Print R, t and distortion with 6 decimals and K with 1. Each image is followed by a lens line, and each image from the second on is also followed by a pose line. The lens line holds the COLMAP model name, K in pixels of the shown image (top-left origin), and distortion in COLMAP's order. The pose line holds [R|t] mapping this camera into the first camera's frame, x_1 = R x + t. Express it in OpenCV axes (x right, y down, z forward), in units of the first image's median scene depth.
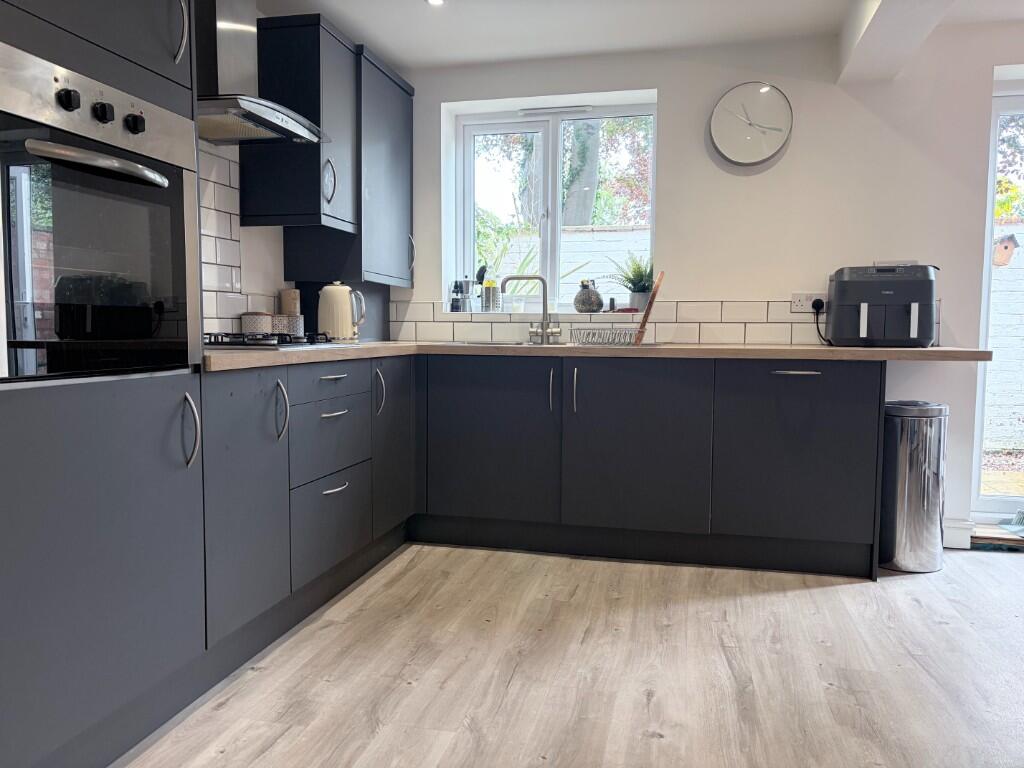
lens RADIAL K [[771.7, 0, 511.7], [0, 771.7, 383.0], [0, 0, 1]] dist [-0.018177, -0.005374]
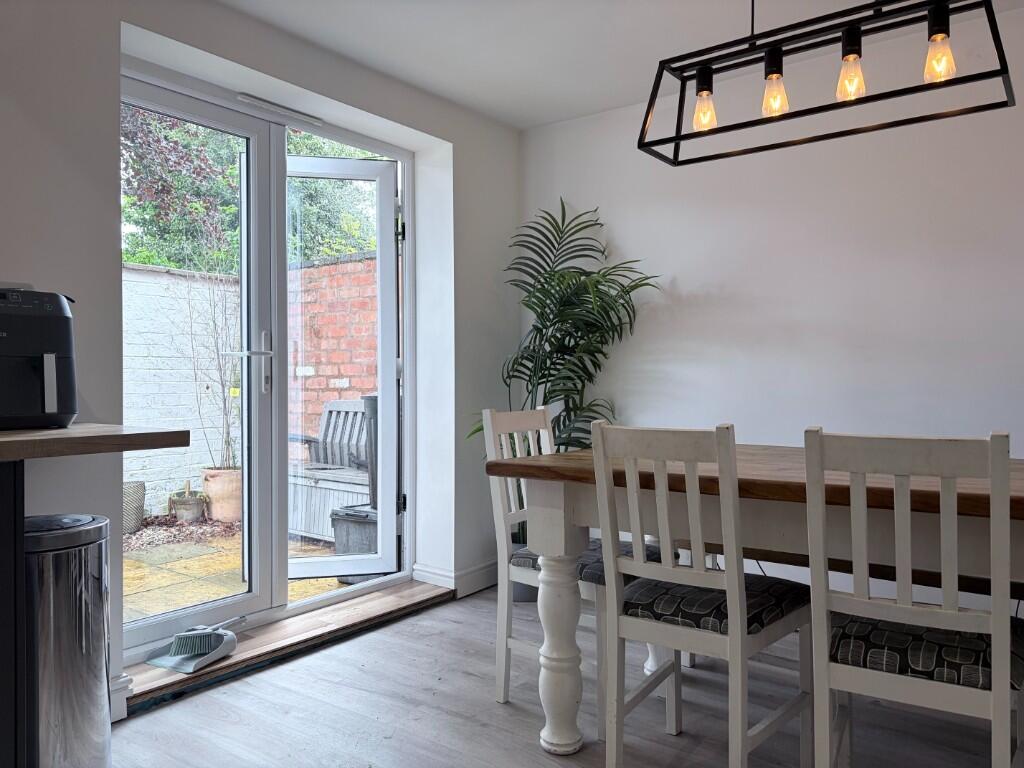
lens RADIAL K [[771.7, 0, 511.2], [0, 771.7, 383.5], [0, 0, 1]] dist [-0.018177, -0.005374]
pose [[0.409013, -0.002072, 0.912526, 0.134912], [0.073370, 0.996835, -0.030623, -0.037617], [-0.909574, 0.079477, 0.407870, 0.441361]]
